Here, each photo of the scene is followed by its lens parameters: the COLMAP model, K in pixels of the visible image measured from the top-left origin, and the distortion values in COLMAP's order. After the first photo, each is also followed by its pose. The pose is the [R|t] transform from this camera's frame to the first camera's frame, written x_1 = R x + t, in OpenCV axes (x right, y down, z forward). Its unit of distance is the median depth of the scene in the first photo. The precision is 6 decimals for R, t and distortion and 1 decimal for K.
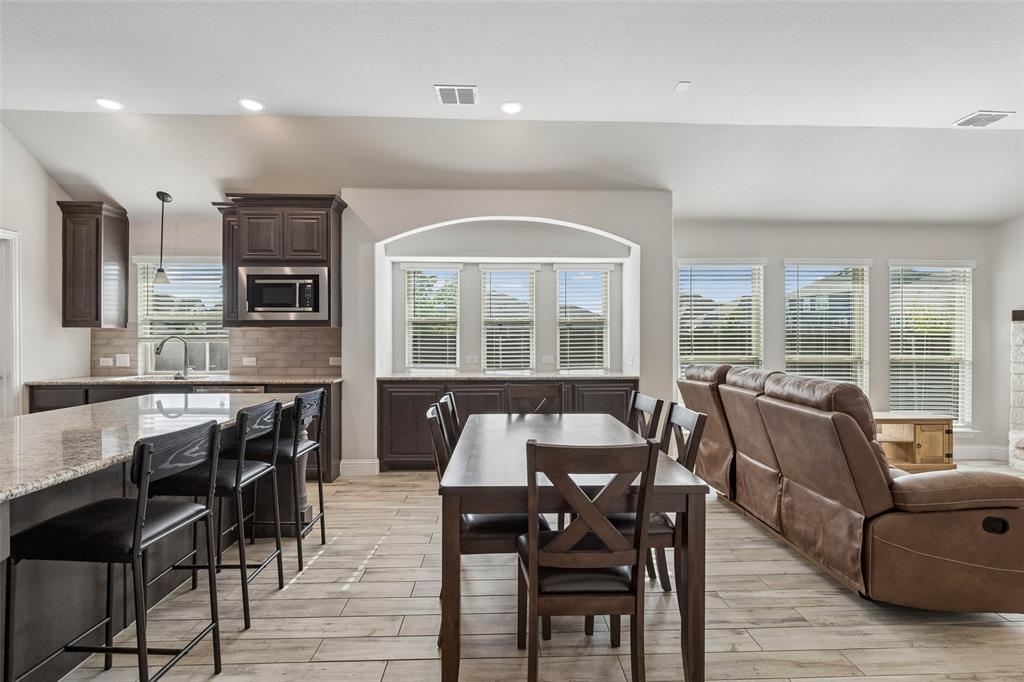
lens RADIAL K [[494.6, 0, 514.9], [0, 494.6, 339.9], [0, 0, 1]] dist [0.012207, -0.000459]
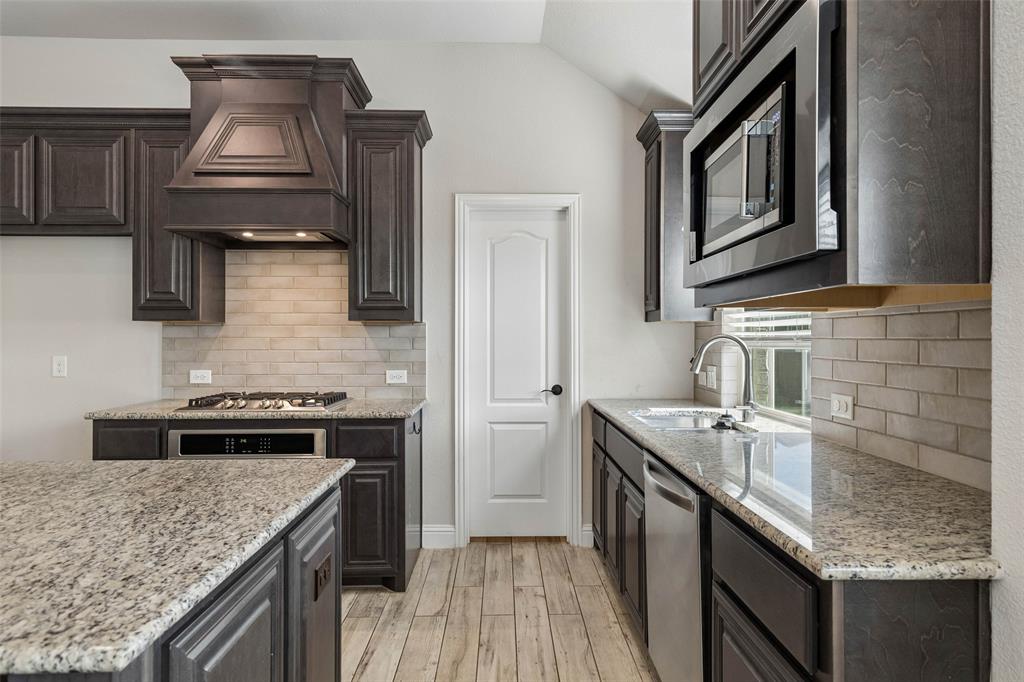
lens RADIAL K [[578.1, 0, 514.4], [0, 578.1, 340.6], [0, 0, 1]] dist [0.024083, -0.000439]
pose [[0.010653, 0.007666, -0.999914, -0.133187], [-0.002579, 0.999967, 0.007639, -0.005817], [0.999940, 0.002497, 0.010672, 0.809542]]
